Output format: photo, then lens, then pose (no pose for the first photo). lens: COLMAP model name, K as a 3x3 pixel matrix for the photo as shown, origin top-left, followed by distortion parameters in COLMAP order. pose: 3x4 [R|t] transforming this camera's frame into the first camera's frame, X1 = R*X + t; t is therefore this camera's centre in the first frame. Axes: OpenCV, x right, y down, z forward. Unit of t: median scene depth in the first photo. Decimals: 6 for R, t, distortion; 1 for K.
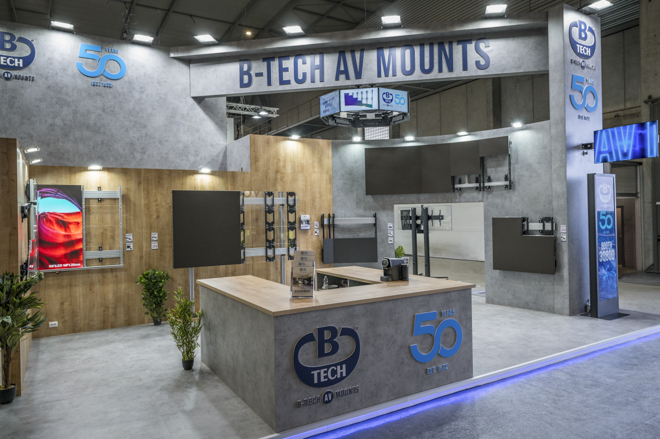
lens RADIAL K [[474.5, 0, 340.9], [0, 474.5, 219.6], [0, 0, 1]] dist [0.000259, -0.001276]
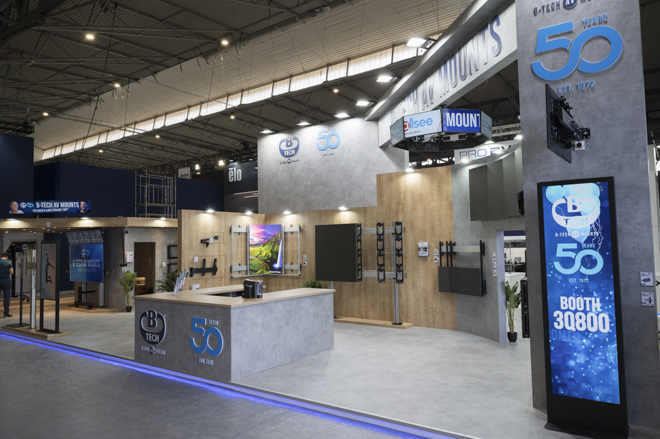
lens RADIAL K [[474.5, 0, 316.3], [0, 474.5, 221.7], [0, 0, 1]] dist [0.000259, -0.001276]
pose [[0.358333, -0.030682, -0.933090, 0.865468], [0.000120, 0.999461, -0.032819, -0.022341], [0.933594, 0.011648, 0.358143, 0.435835]]
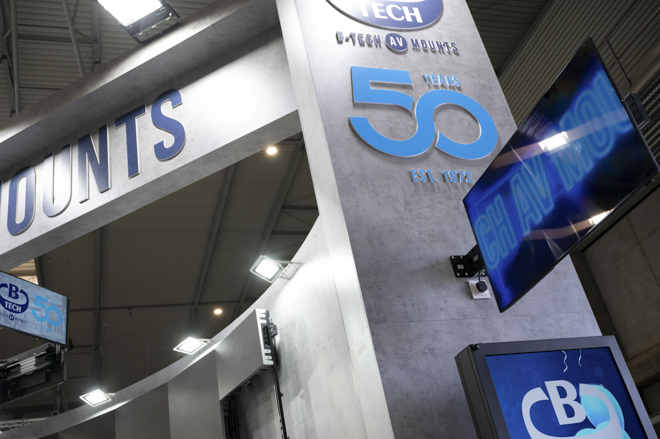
lens RADIAL K [[674.8, 0, 331.4], [0, 674.8, 221.8], [0, 0, 1]] dist [-0.003716, 0.000000]
pose [[0.952126, -0.266622, -0.149560, 0.458907], [0.159780, 0.851107, -0.500087, 0.000877], [0.260626, 0.452249, 0.852962, 0.589281]]
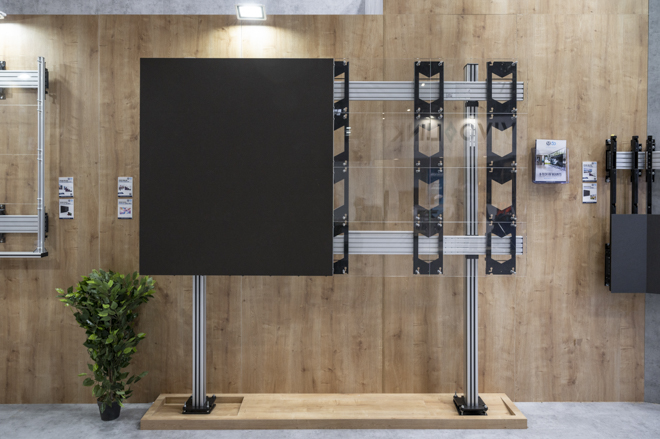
lens RADIAL K [[474.5, 0, 331.7], [0, 474.5, 188.3], [0, 0, 1]] dist [0.000259, -0.001276]
pose [[0.857847, 0.025332, -0.513281, -0.038345], [-0.024532, 0.999664, 0.008335, 0.027053], [0.513320, 0.005442, 0.858180, 0.679776]]
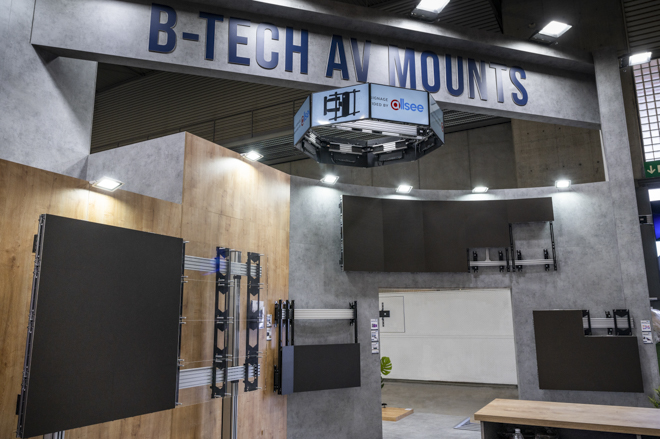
lens RADIAL K [[516.1, 0, 328.1], [0, 516.1, 213.2], [0, 0, 1]] dist [-0.014681, 0.018343]
pose [[0.863584, 0.112890, 0.491405, -0.321076], [-0.003167, 0.975808, -0.218605, 0.022145], [-0.504196, 0.187227, 0.843050, 0.485506]]
